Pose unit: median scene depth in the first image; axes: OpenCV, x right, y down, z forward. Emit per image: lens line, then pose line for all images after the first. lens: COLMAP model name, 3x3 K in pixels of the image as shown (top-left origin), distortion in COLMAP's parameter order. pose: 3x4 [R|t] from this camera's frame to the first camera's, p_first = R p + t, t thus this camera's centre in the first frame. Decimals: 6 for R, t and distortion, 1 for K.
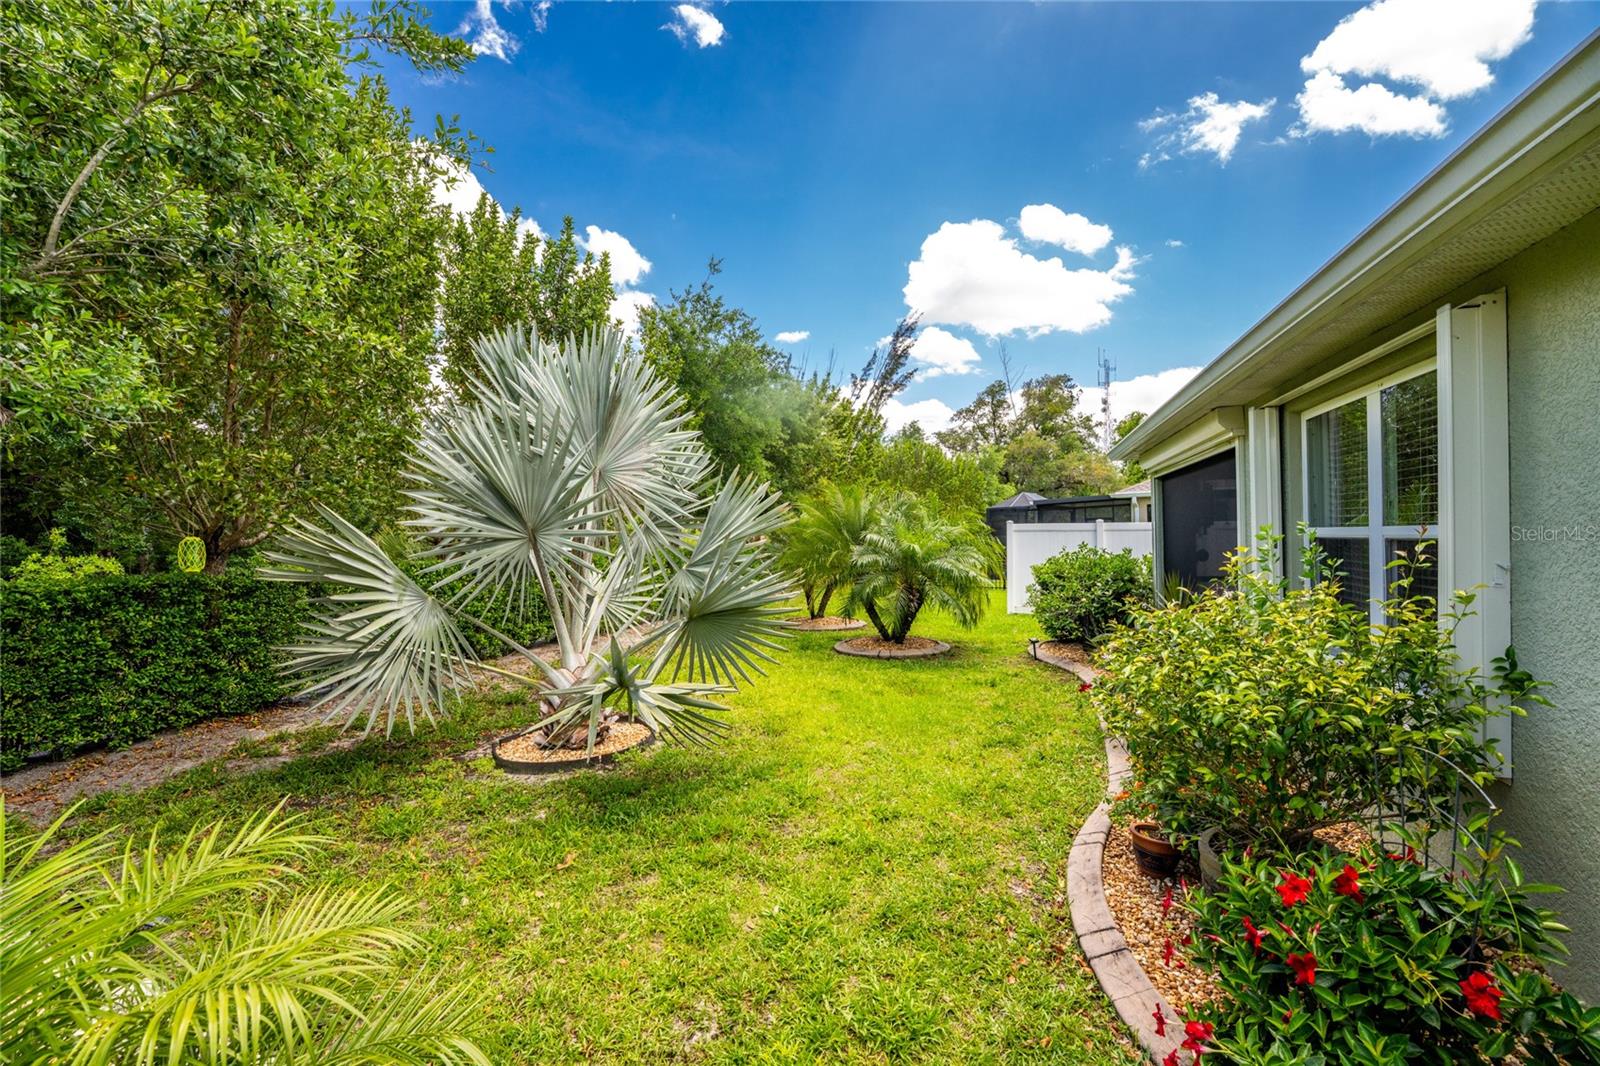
lens RADIAL K [[650.2, 0, 792.7], [0, 650.2, 535.2], [0, 0, 1]] dist [-0.021566, 0.001344]
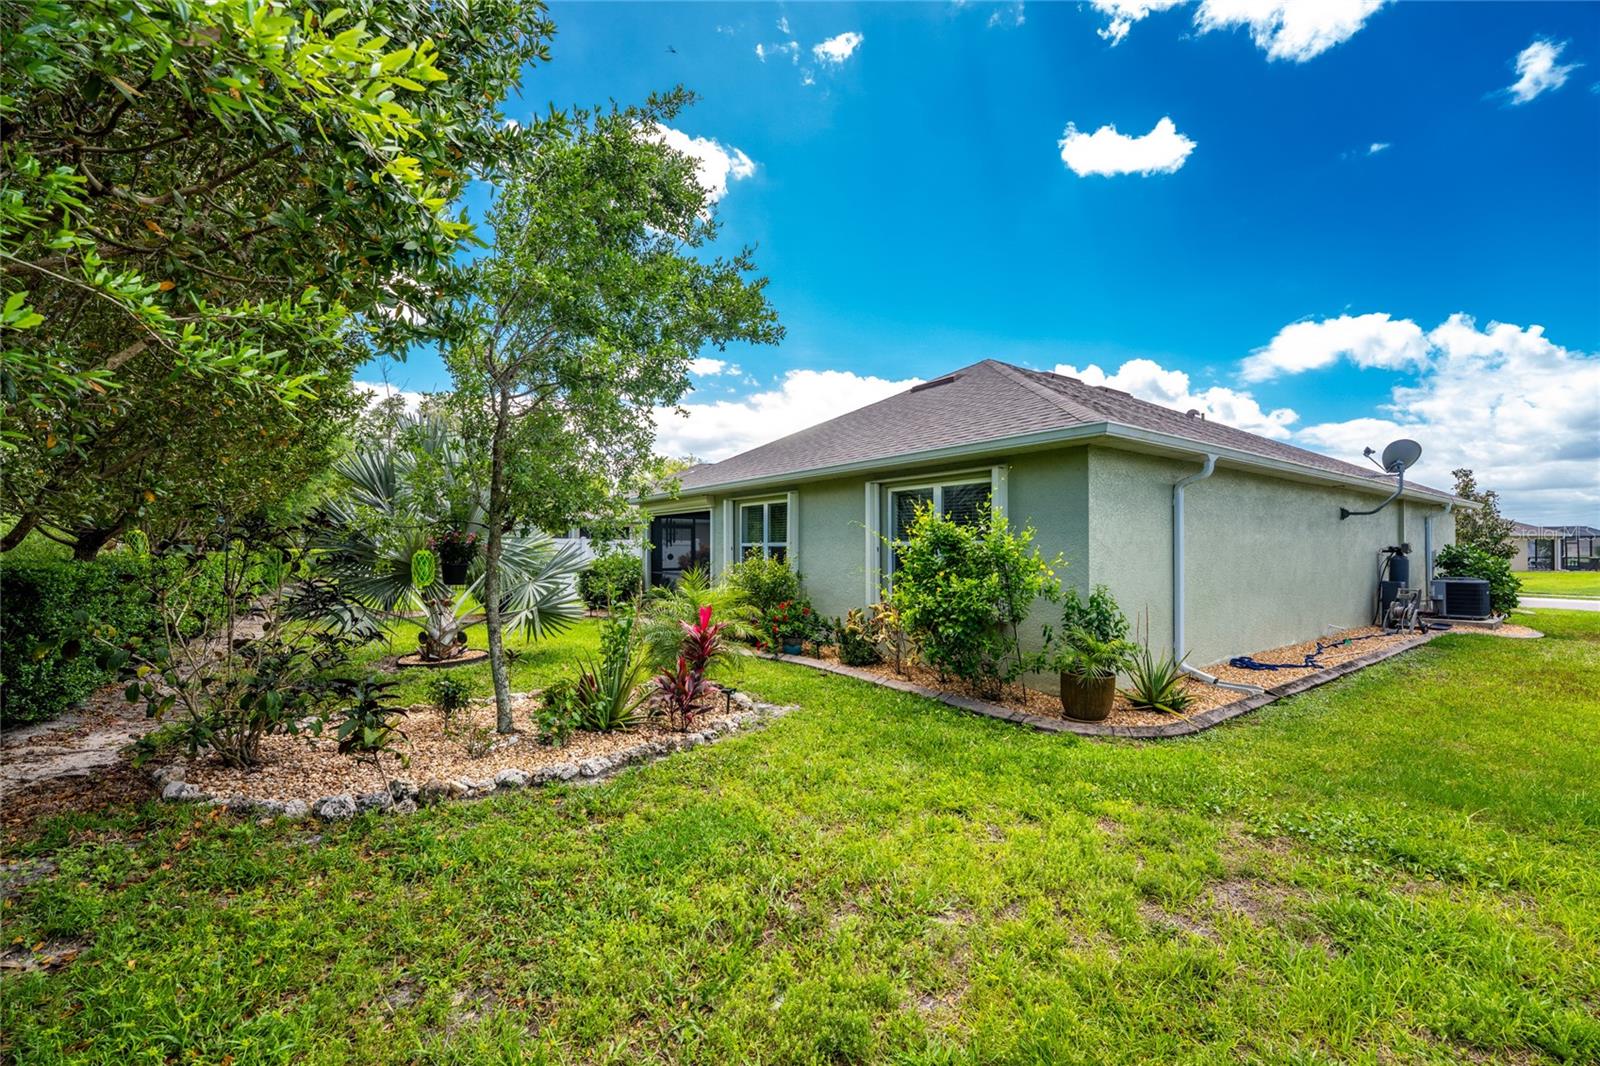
lens RADIAL K [[650.2, 0, 787.6], [0, 650.2, 558.5], [0, 0, 1]] dist [-0.021566, 0.001344]
pose [[0.595078, 0.001345, 0.803667, -1.075931], [-0.010374, 0.999928, 0.006008, 0.029444], [-0.803601, -0.011912, 0.595049, -0.691248]]
